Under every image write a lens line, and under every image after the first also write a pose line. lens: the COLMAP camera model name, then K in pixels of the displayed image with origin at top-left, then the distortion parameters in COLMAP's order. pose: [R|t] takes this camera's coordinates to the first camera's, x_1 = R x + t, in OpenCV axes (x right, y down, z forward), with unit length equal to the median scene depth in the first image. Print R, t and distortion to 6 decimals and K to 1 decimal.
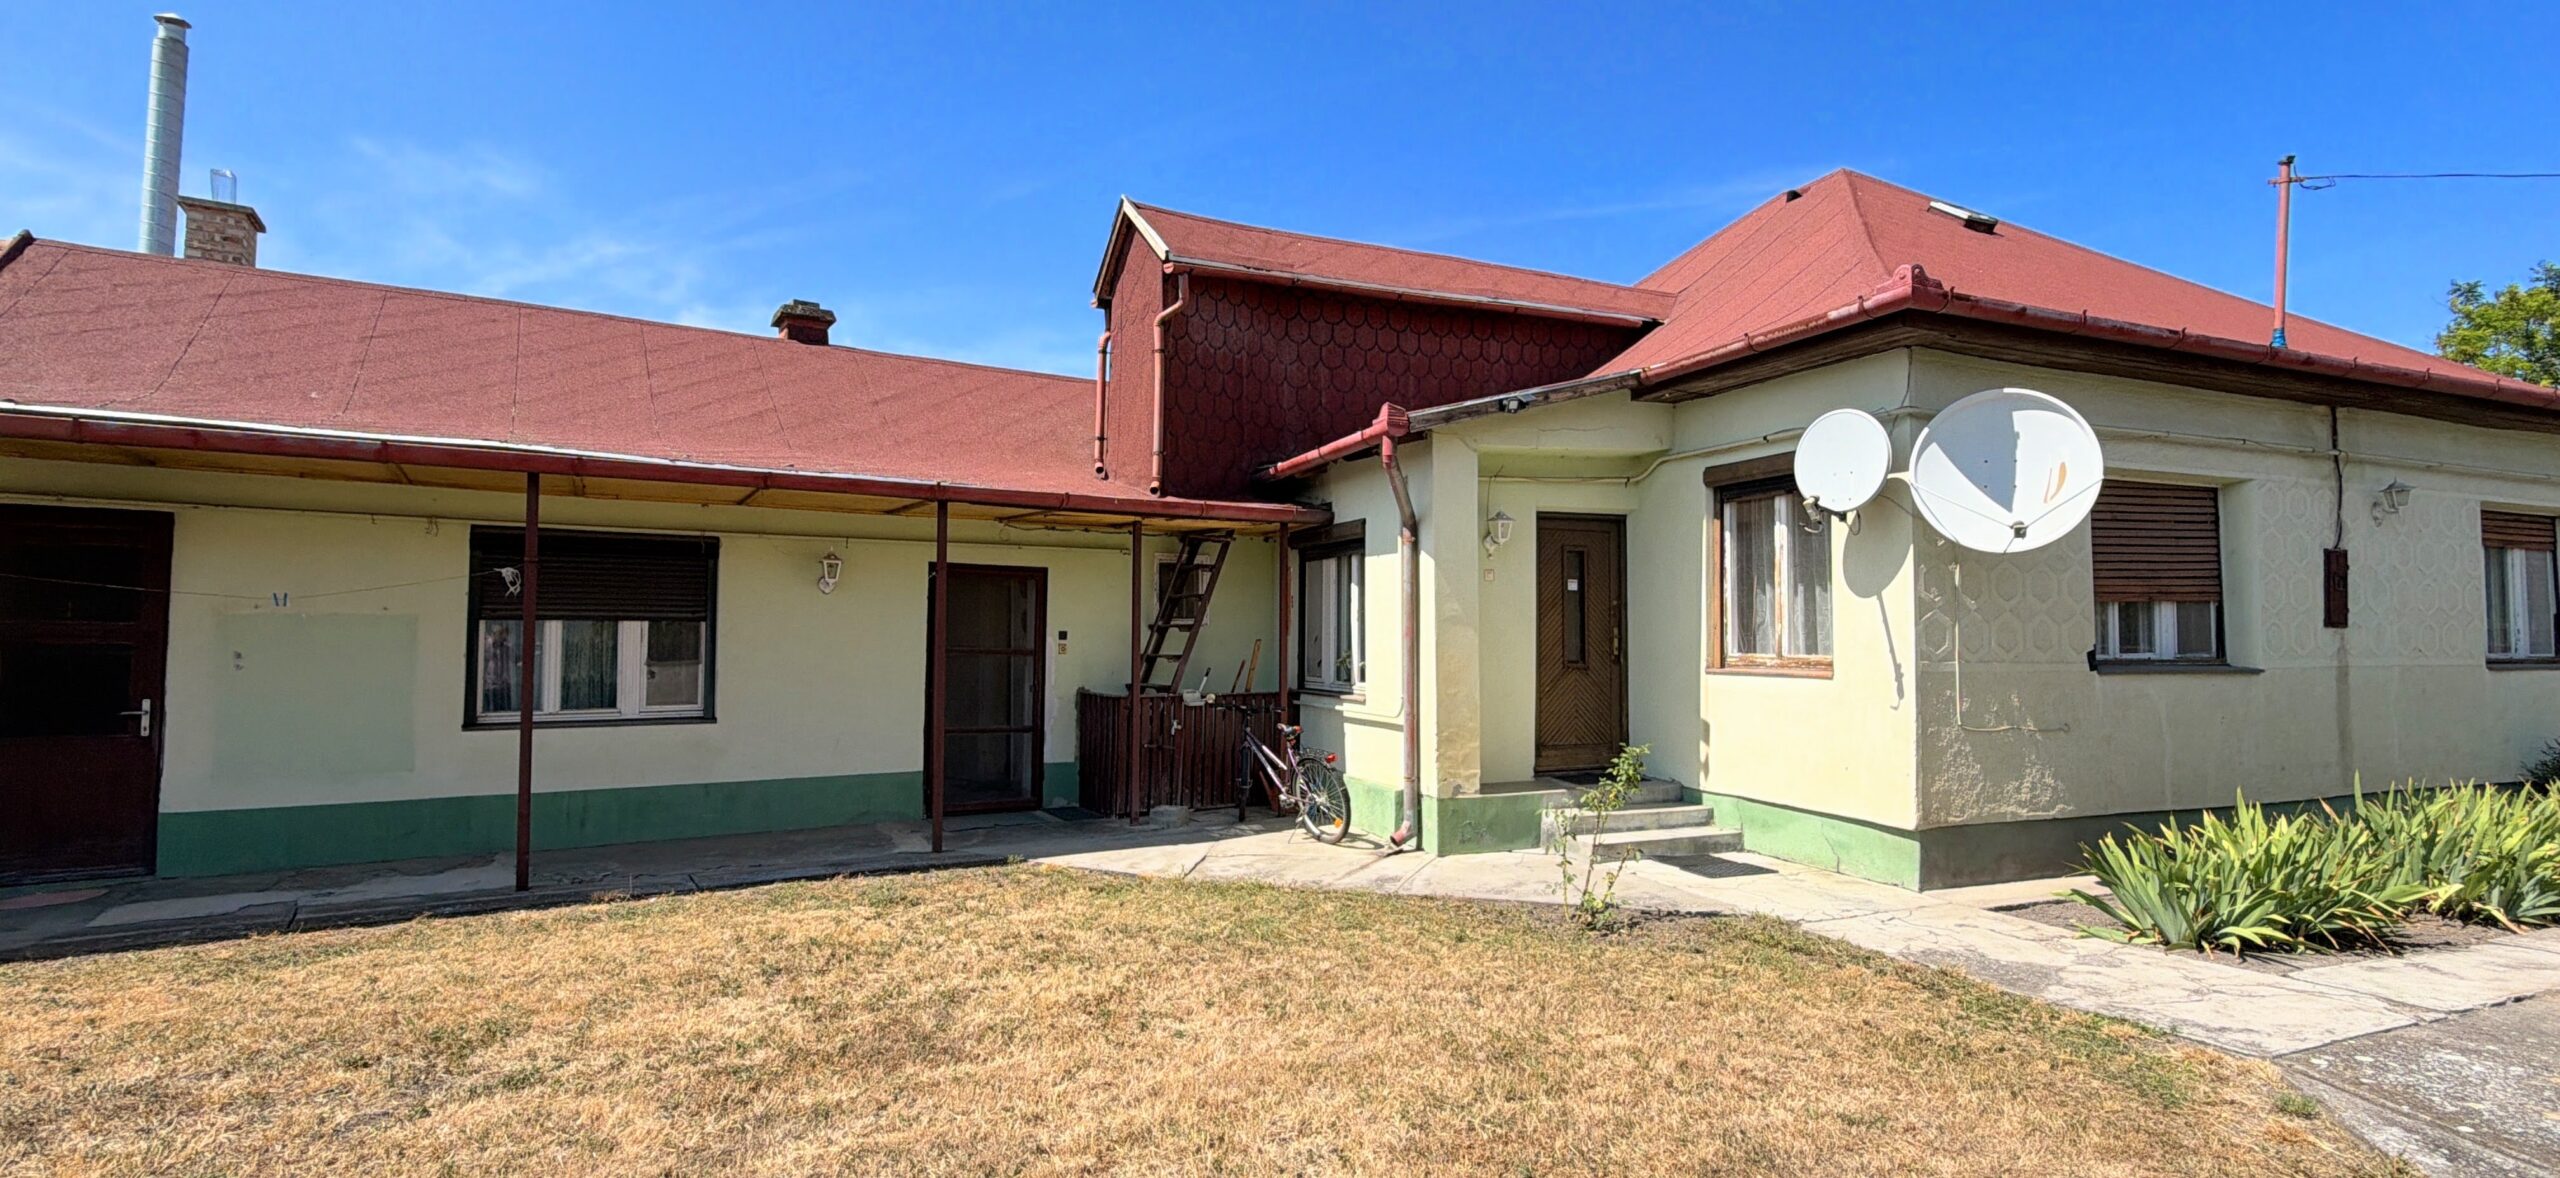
lens RADIAL K [[1165.1, 0, 1279.6], [0, 1165.1, 585.9], [0, 0, 1]] dist [0.001894, -0.002210]
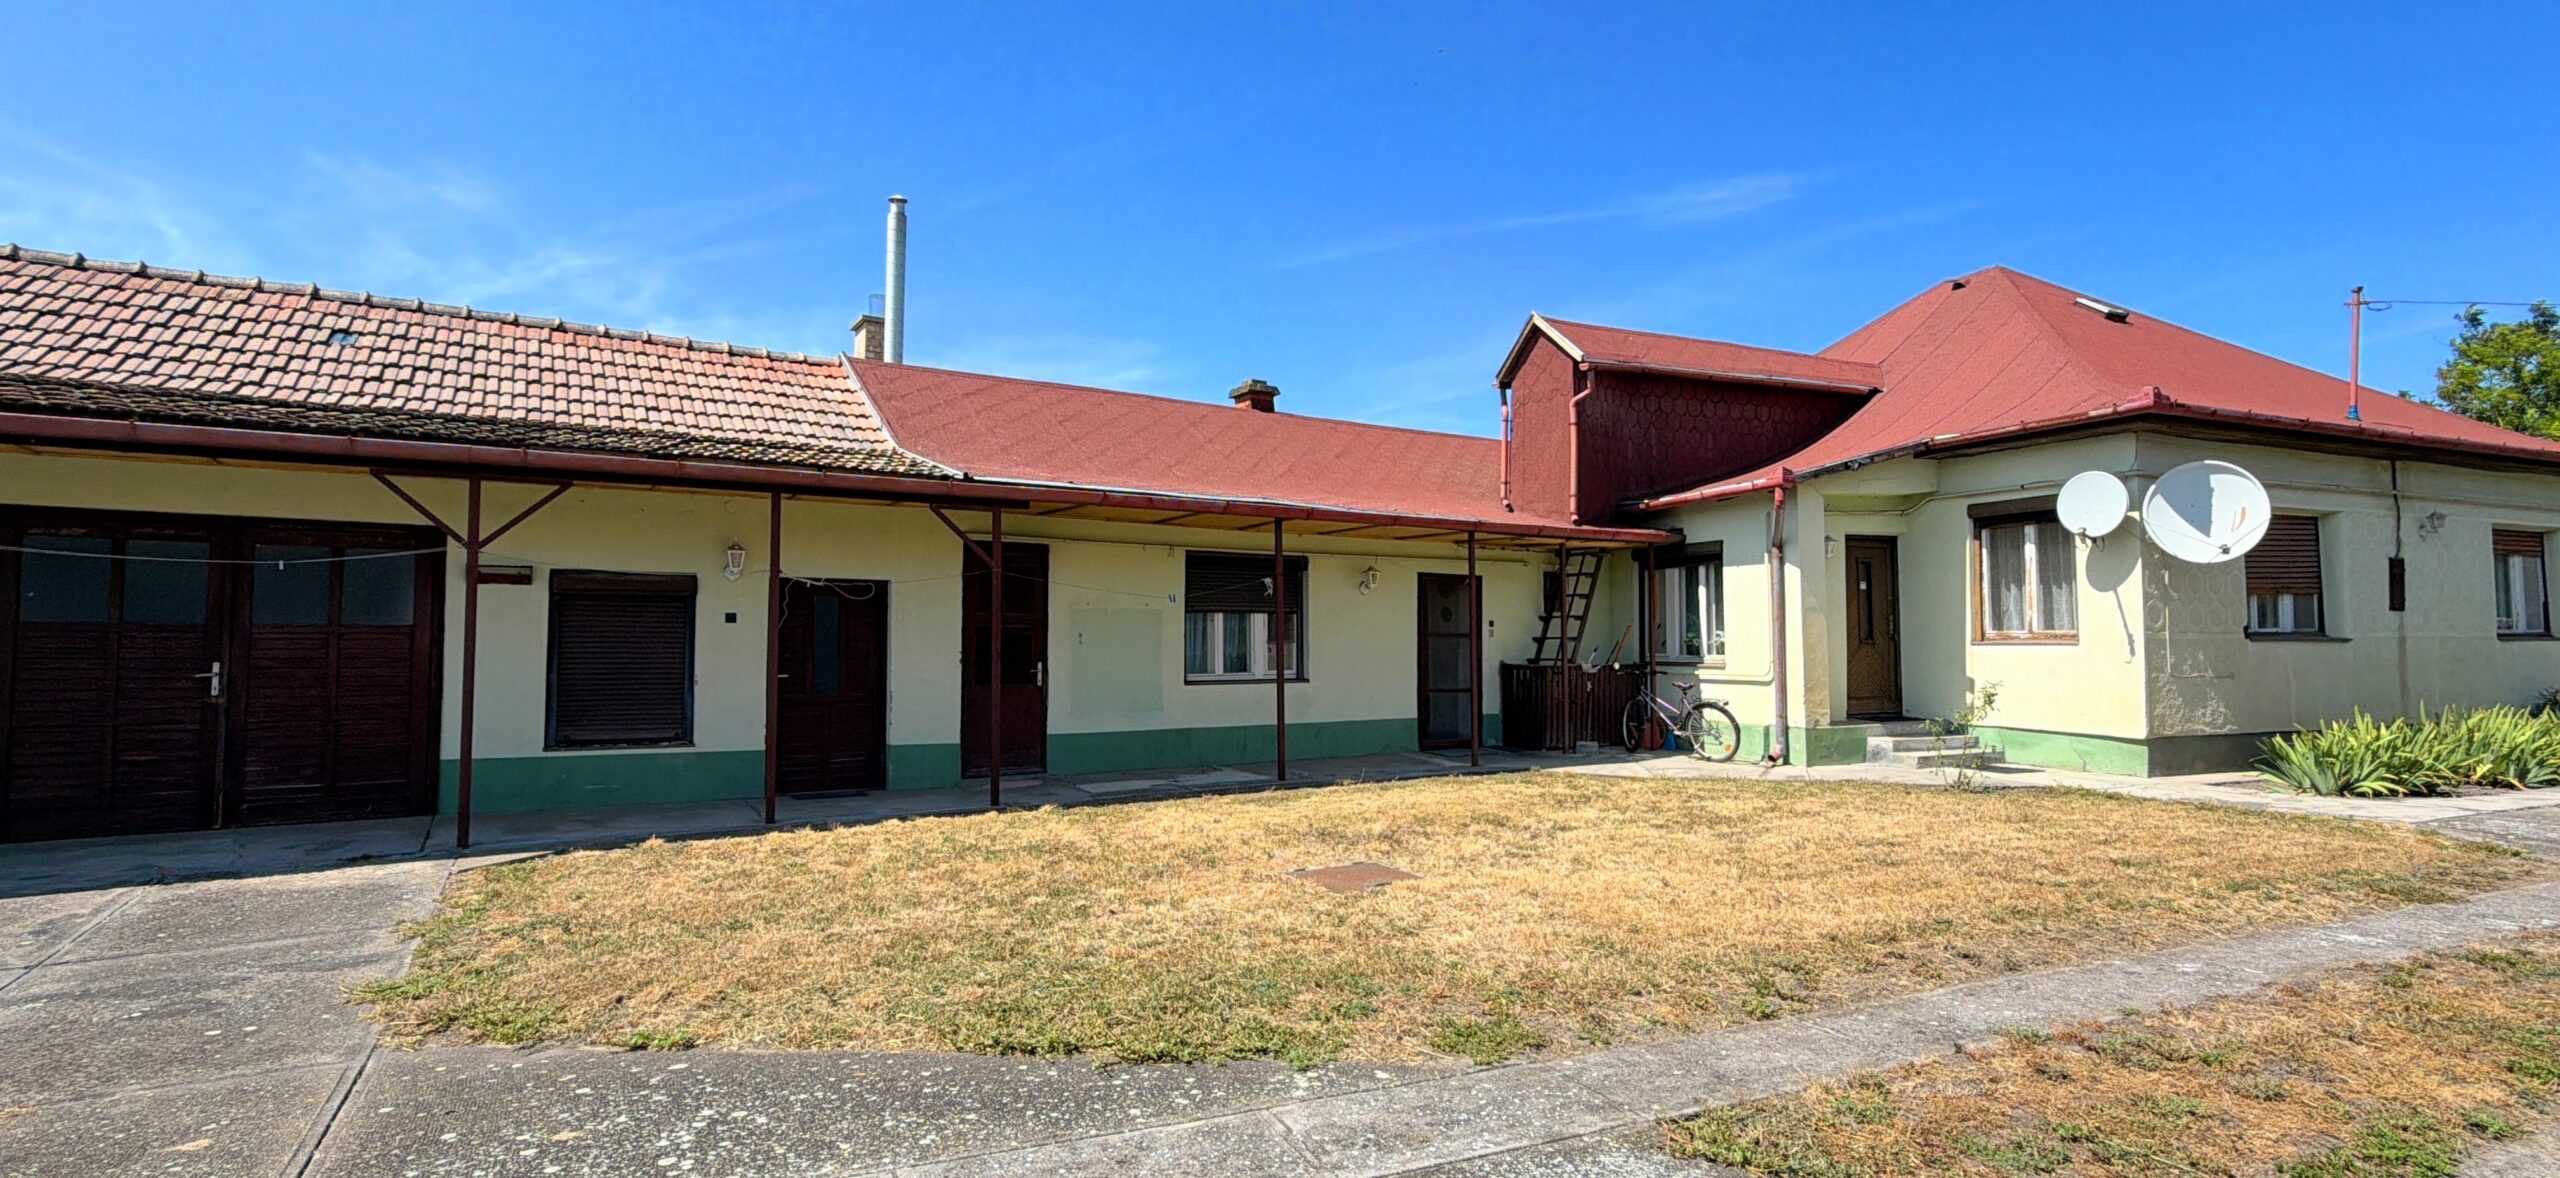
lens RADIAL K [[1165.1, 0, 1281.5], [0, 1165.1, 585.0], [0, 0, 1]] dist [0.001894, -0.002210]
pose [[0.999953, -0.006466, 0.007186, -0.521205], [0.006505, 0.999964, -0.005502, 0.002181], [-0.007150, 0.005549, 0.999959, -0.468895]]
